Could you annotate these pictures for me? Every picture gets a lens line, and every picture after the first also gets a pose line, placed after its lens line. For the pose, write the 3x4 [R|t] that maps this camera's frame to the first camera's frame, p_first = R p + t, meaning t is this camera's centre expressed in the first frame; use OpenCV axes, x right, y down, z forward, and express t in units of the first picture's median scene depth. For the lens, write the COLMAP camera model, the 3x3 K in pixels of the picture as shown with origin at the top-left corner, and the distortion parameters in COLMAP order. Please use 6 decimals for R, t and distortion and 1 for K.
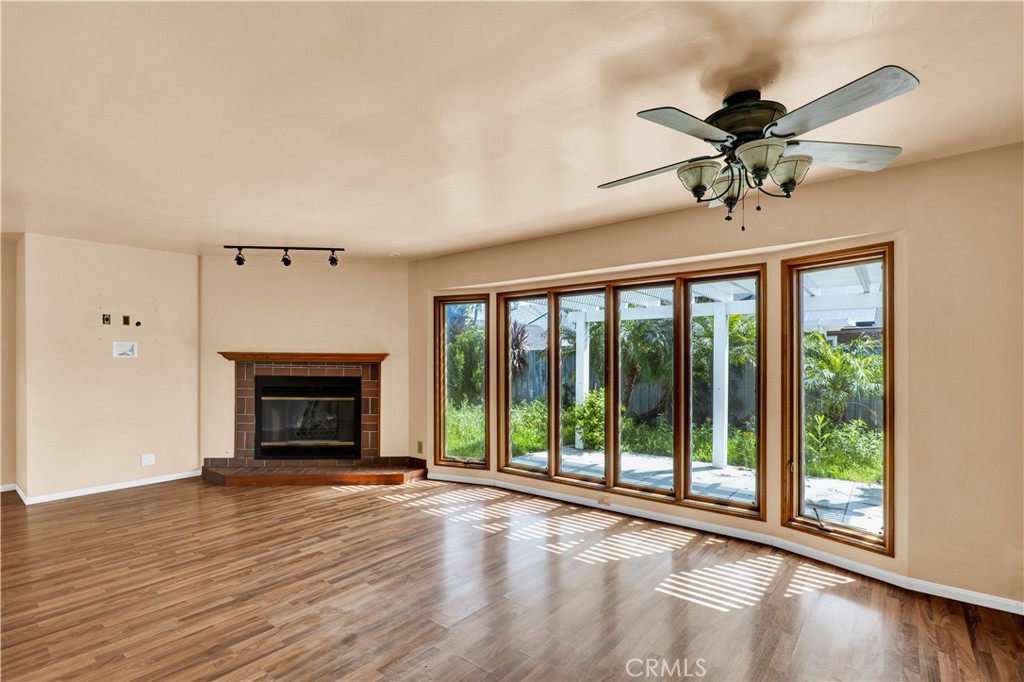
lens RADIAL K [[487.0, 0, 512.7], [0, 487.0, 357.1], [0, 0, 1]] dist [-0.016364, 0.000319]
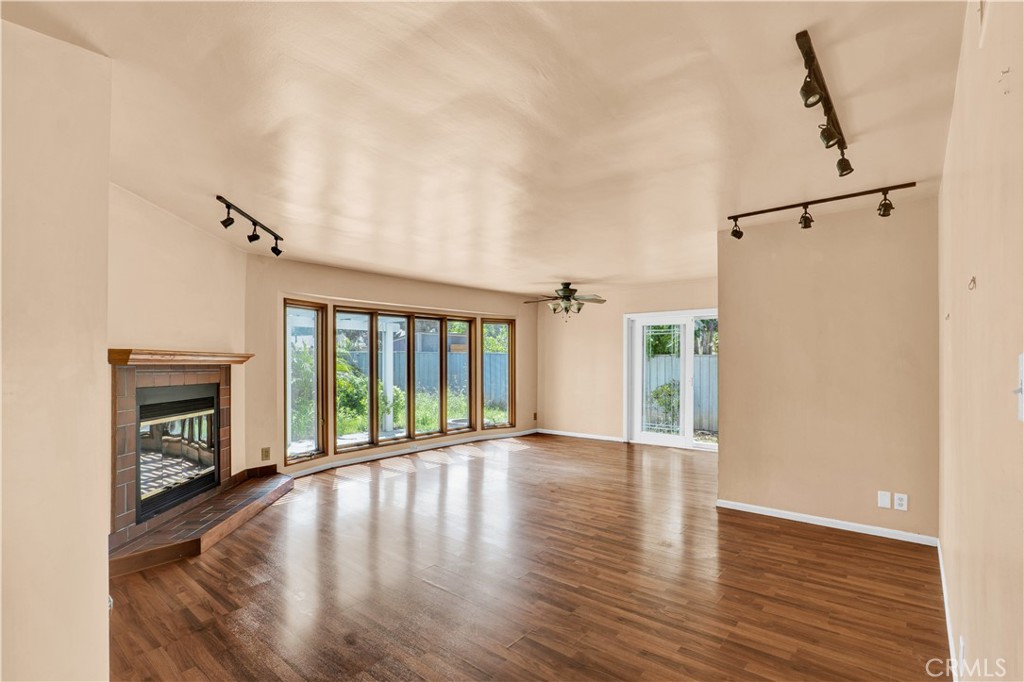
lens RADIAL K [[487.0, 0, 512.7], [0, 487.0, 357.1], [0, 0, 1]] dist [-0.016364, 0.000319]
pose [[0.012463, 0.005577, 0.999907, -1.214892], [0.001609, 0.999983, -0.005597, 0.003079], [-0.999921, 0.001679, 0.012454, 0.547196]]
